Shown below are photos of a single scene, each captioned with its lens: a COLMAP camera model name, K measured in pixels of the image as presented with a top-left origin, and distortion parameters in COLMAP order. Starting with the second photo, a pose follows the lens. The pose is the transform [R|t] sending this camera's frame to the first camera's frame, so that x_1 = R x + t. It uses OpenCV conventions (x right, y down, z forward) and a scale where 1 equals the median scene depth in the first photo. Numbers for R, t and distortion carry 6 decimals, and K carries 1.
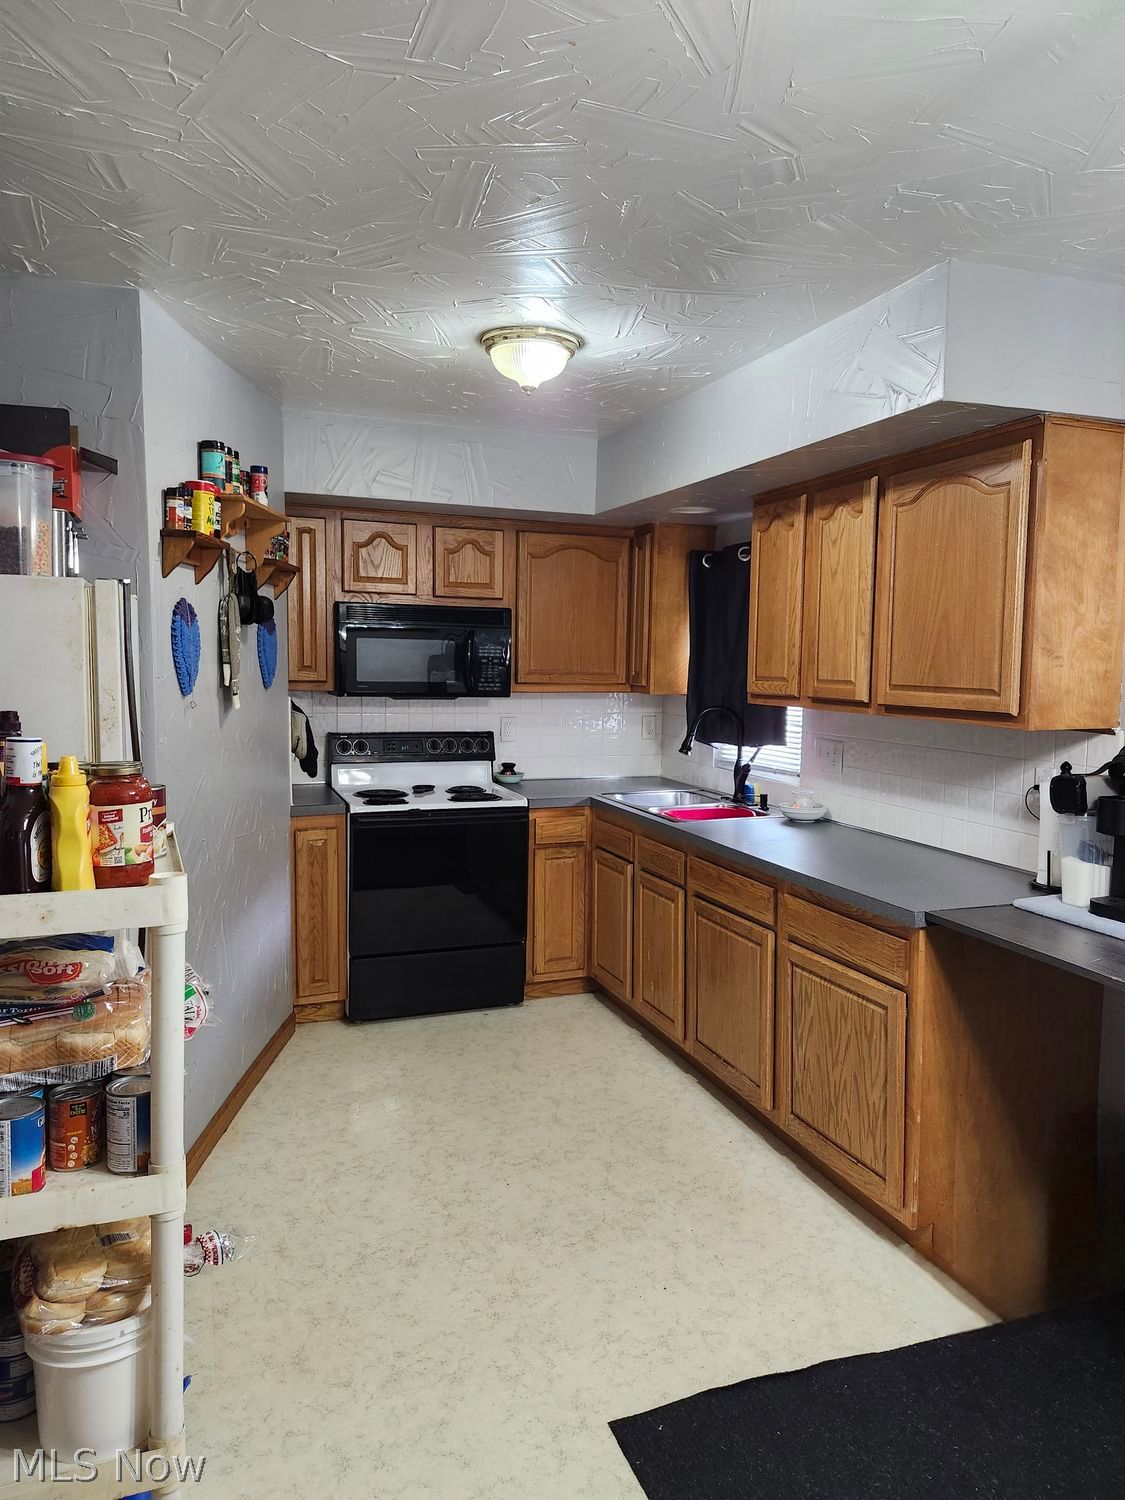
lens RADIAL K [[1043.9, 0, 576.1], [0, 1043.9, 752.5], [0, 0, 1]] dist [0.142670, -0.206276]
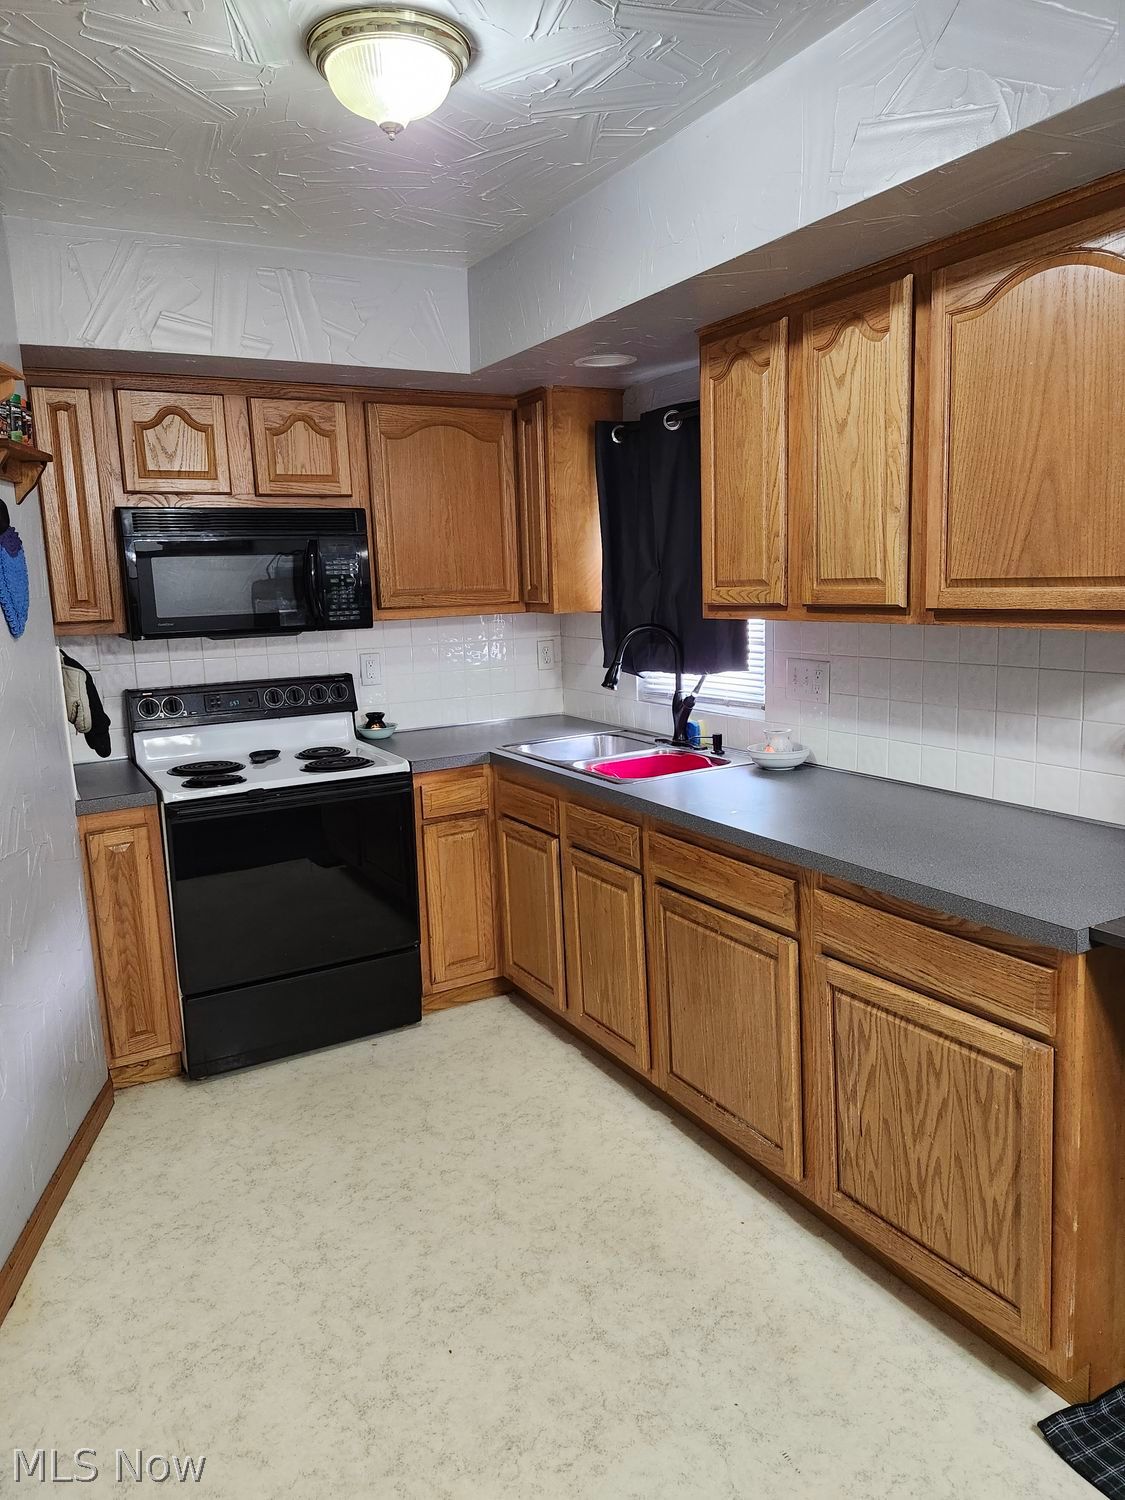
lens RADIAL K [[1065.2, 0, 562.5], [0, 1065.2, 750.0], [0, 0, 1]] dist [0.099108, -0.114508]
pose [[0.988608, -0.074175, 0.130969, -0.040474], [0.064496, 0.994969, 0.076666, -0.017511], [-0.135997, -0.067346, 0.988418, 0.241867]]
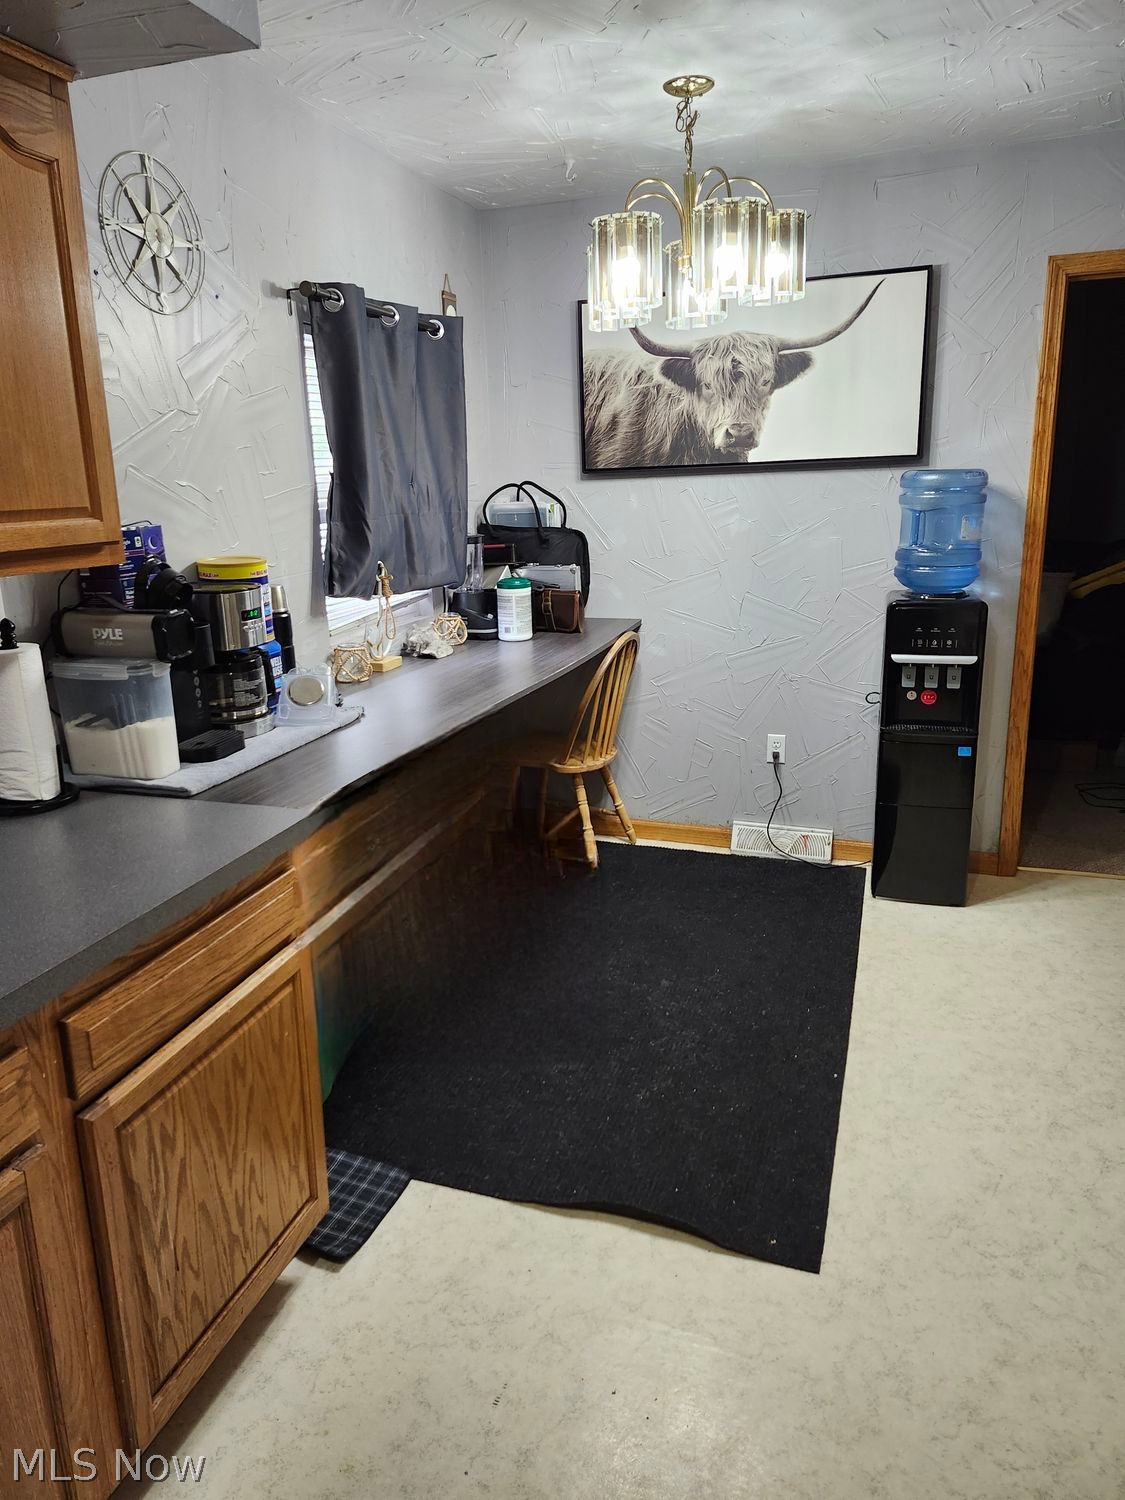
lens RADIAL K [[1091.5, 0, 520.2], [0, 1091.5, 745.9], [0, 0, 1]] dist [0.003200, 0.001477]
pose [[-0.775495, -0.143176, 0.614905, -0.148581], [0.078239, 0.944646, 0.318626, -0.072482], [-0.626487, 0.295202, -0.721366, 0.872947]]
